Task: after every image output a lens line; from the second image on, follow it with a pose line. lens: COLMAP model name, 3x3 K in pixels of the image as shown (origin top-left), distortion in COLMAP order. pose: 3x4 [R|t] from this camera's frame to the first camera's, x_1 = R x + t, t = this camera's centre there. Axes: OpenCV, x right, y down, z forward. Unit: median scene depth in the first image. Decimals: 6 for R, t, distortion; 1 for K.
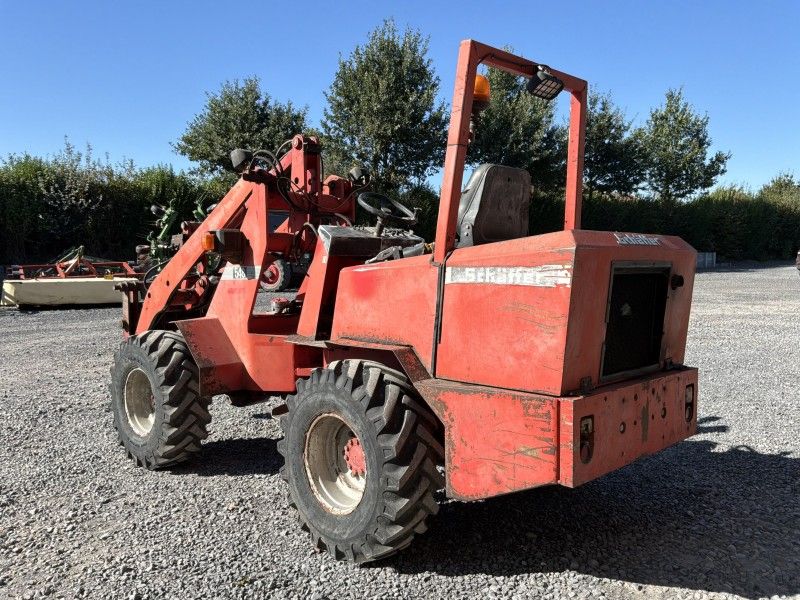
lens RADIAL K [[656.4, 0, 400.0], [0, 656.4, 300.0], [0, 0, 1]] dist [0.051592, -0.092309]
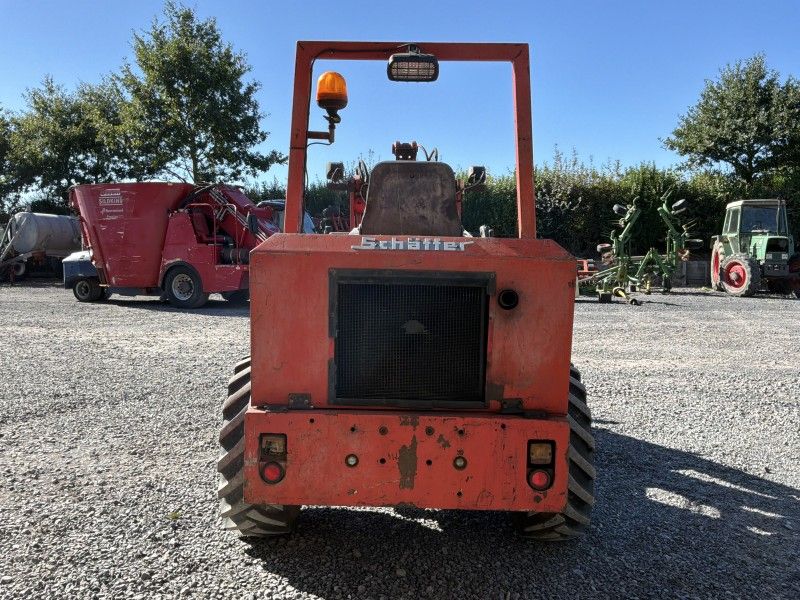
lens RADIAL K [[652.7, 0, 395.9], [0, 652.7, 299.8], [0, 0, 1]] dist [0.101142, -0.179596]
pose [[0.706889, 0.060982, -0.704691, 0.457295], [-0.058952, 0.997890, 0.027218, -0.020912], [0.704863, 0.022303, 0.708993, 0.199521]]
